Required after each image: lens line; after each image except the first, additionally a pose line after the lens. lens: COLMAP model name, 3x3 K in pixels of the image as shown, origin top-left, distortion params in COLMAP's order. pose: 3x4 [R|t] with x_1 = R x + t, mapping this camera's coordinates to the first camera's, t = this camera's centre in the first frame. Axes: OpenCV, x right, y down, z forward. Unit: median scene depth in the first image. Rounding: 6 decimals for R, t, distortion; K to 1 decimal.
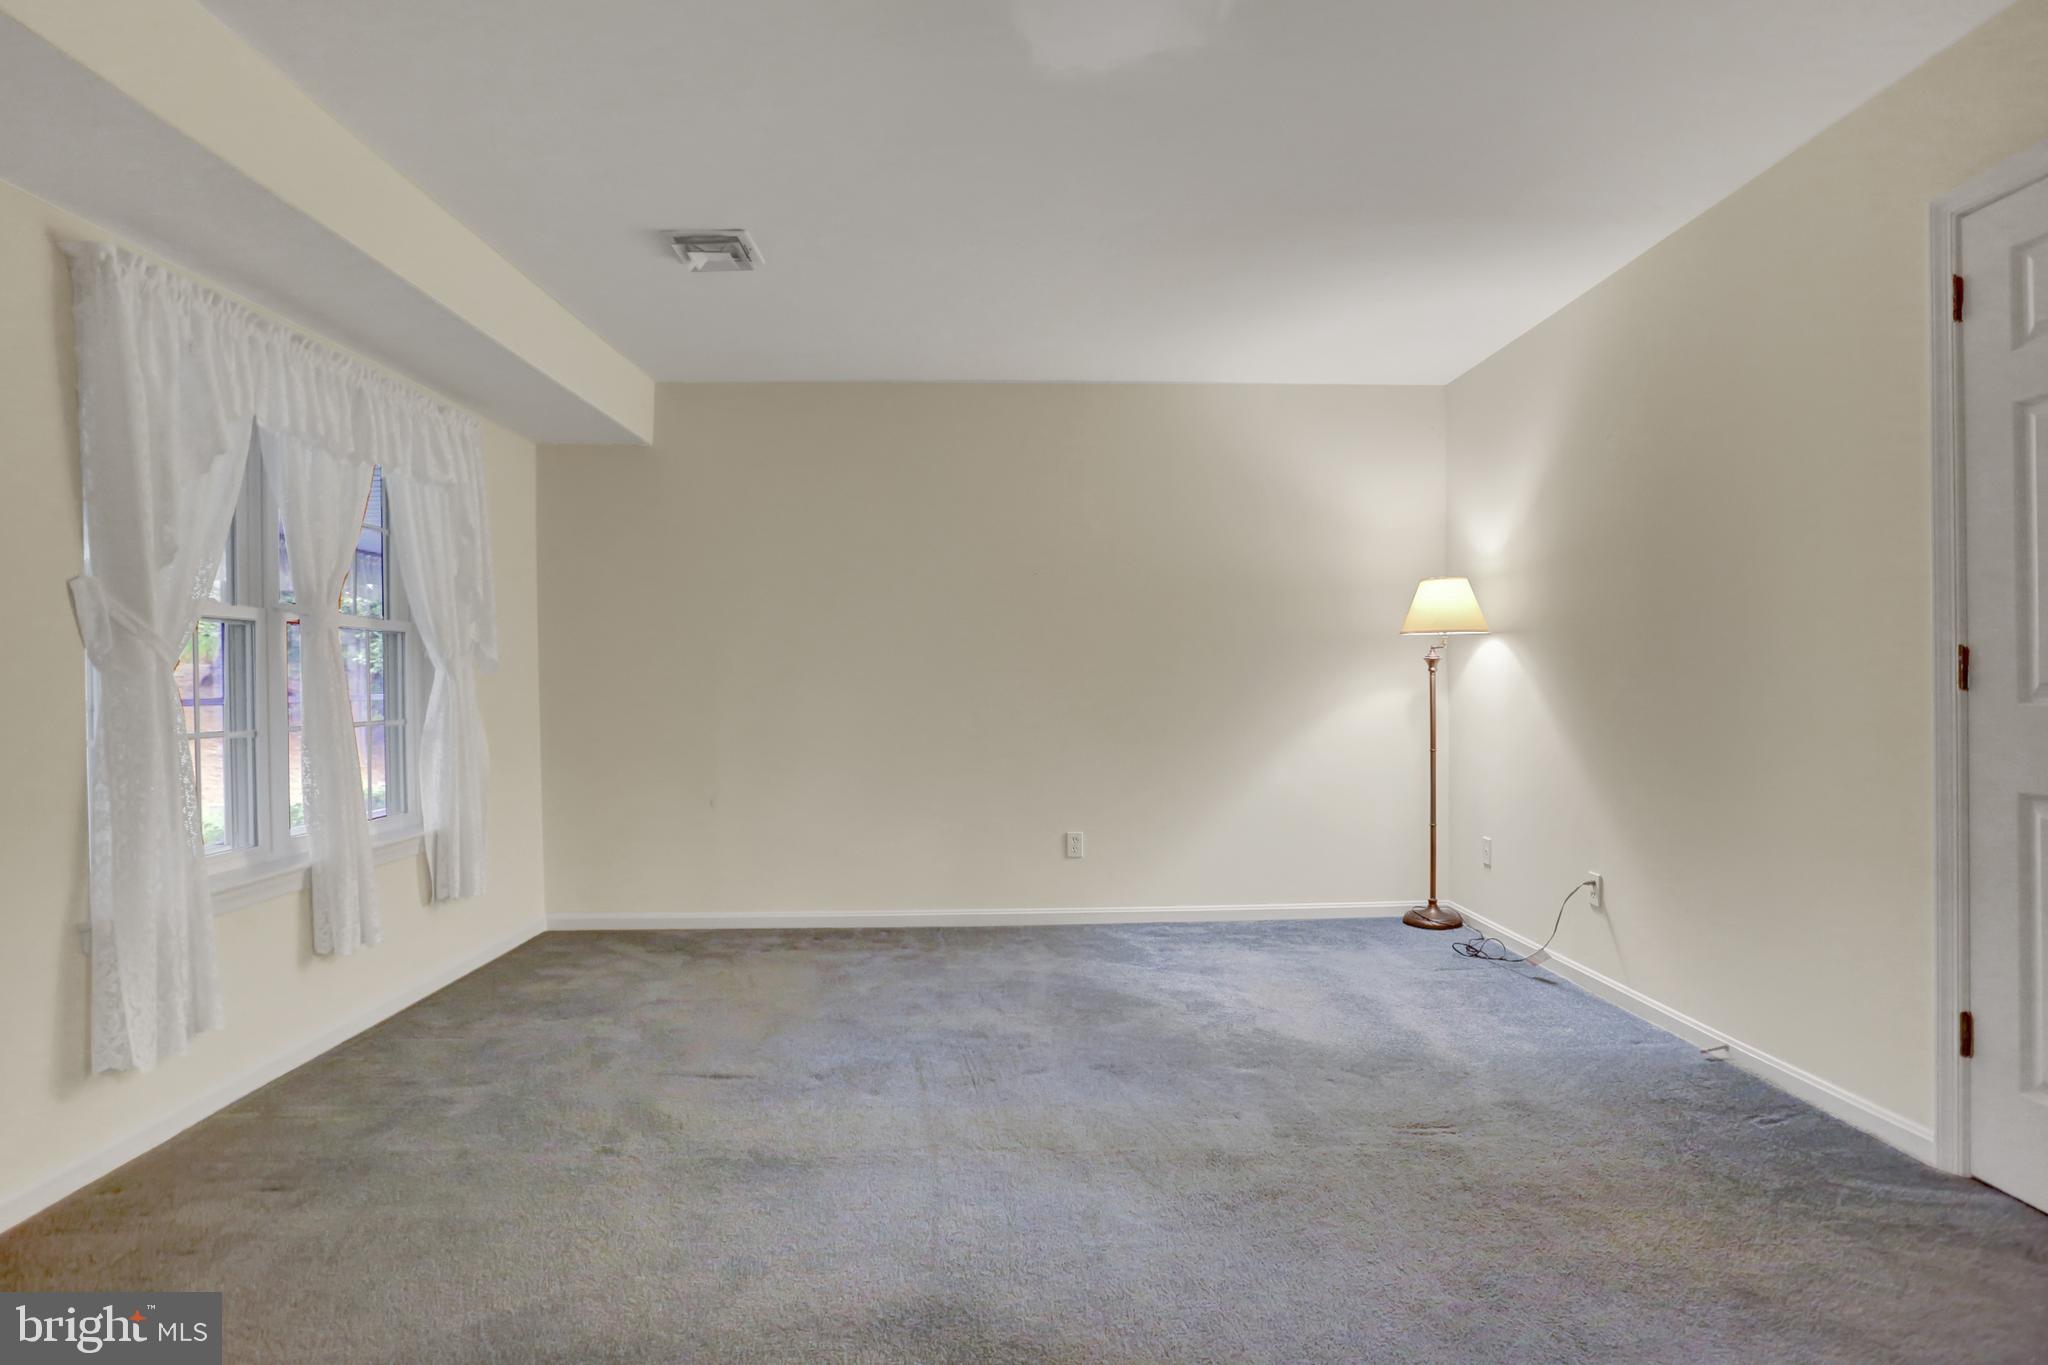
lens RADIAL K [[1048.7, 0, 1024.0], [0, 1048.7, 682.5], [0, 0, 1]] dist [-0.076851, 0.041874]
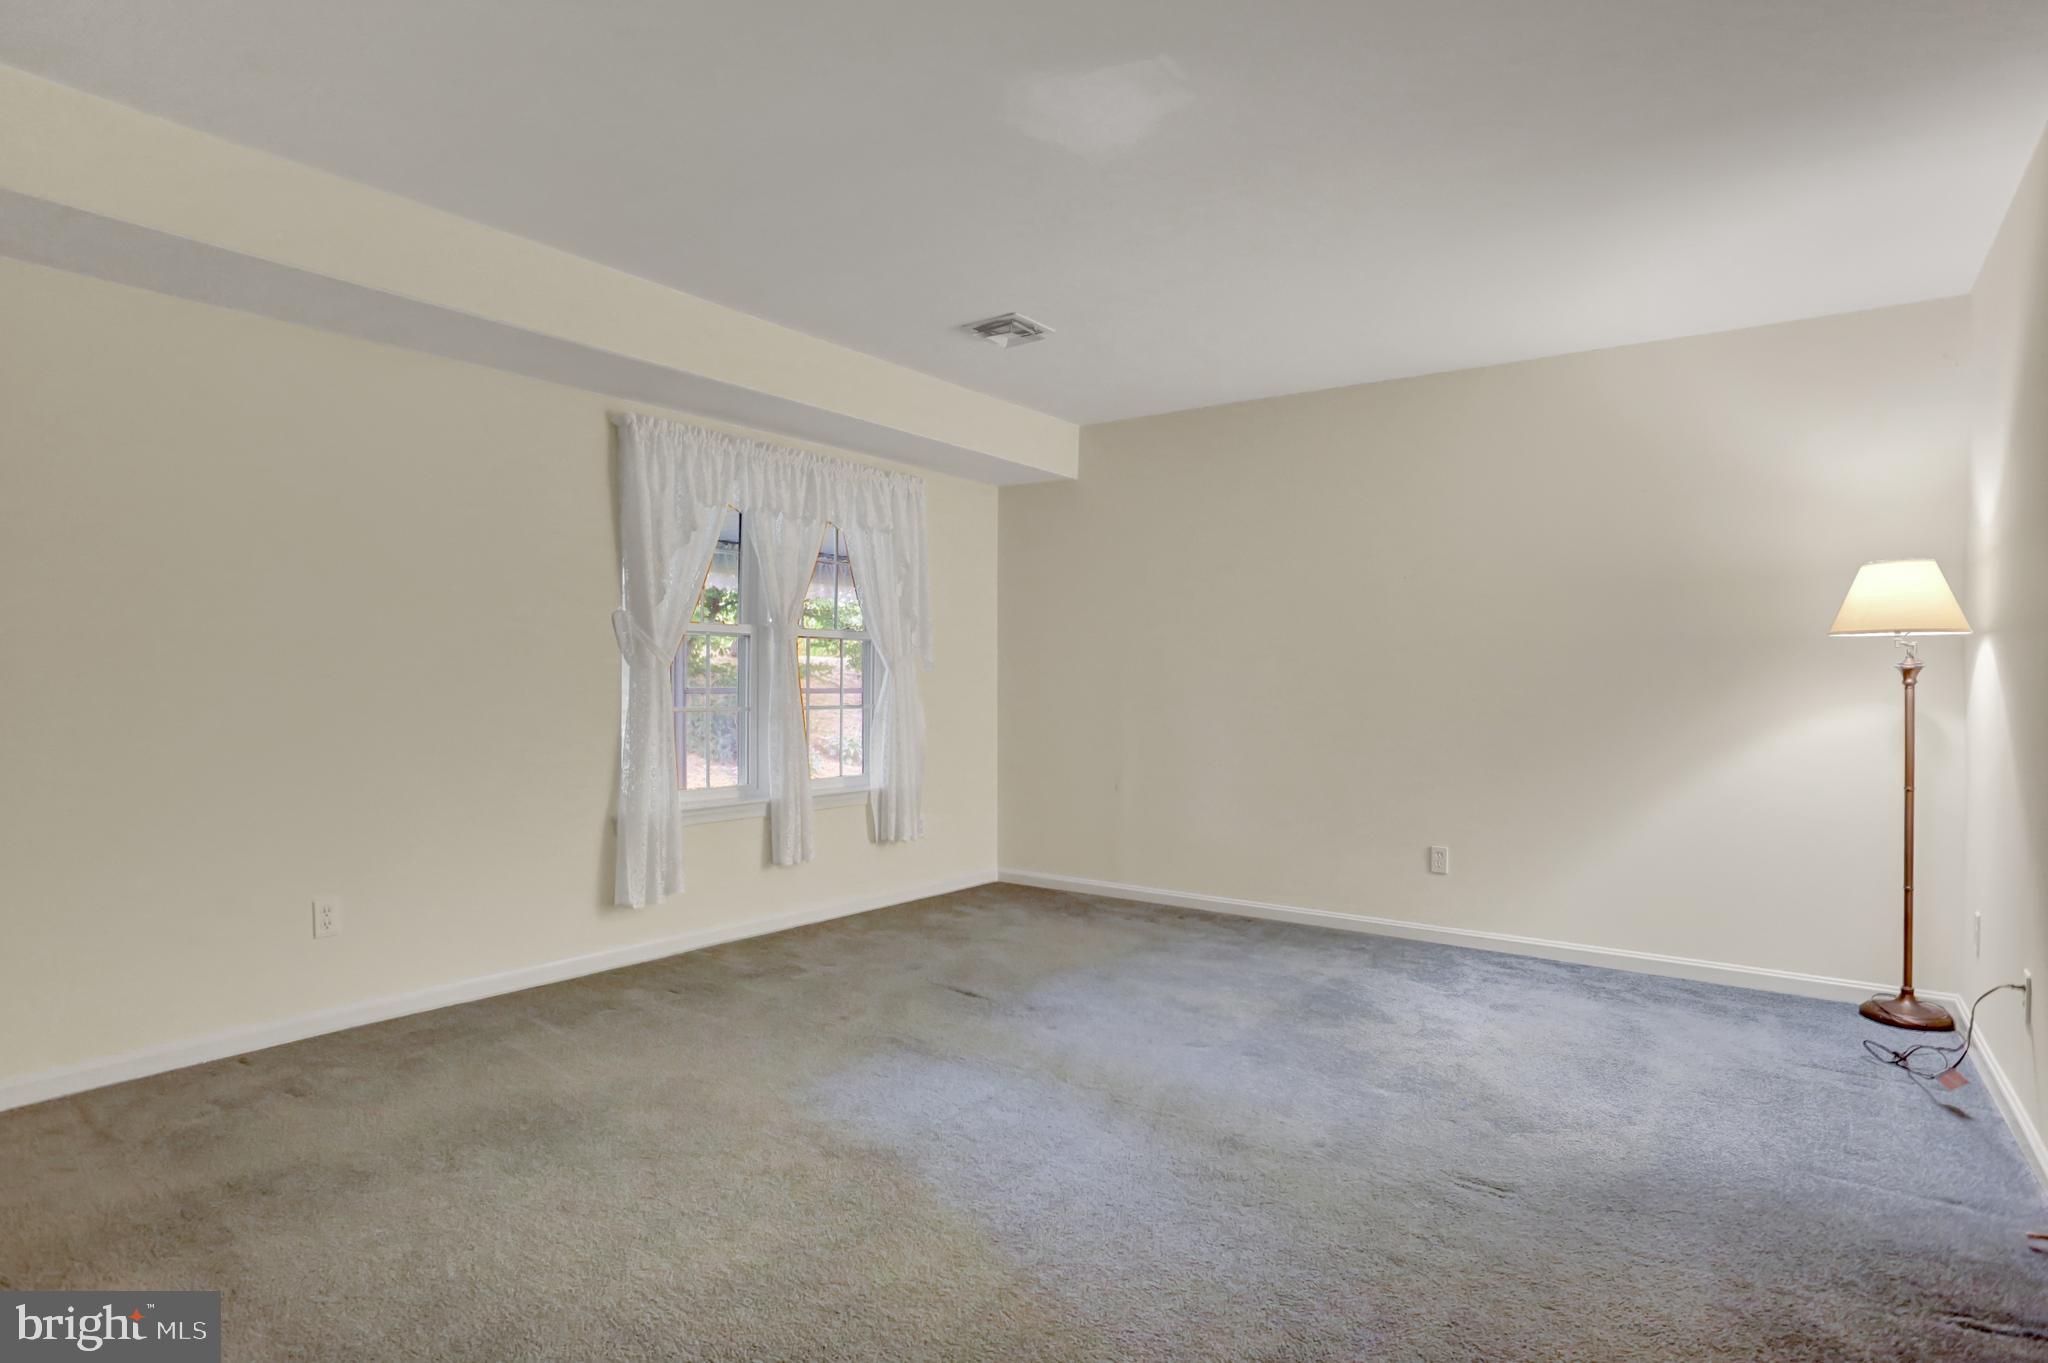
lens RADIAL K [[1066.2, 0, 1024.0], [0, 1066.2, 681.5], [0, 0, 1]] dist [-0.059495, 0.027186]
pose [[0.788876, 0.017957, -0.614290, 0.445870], [-0.019281, 0.999804, 0.004467, -0.005102], [0.614250, 0.008320, 0.789067, 0.013477]]
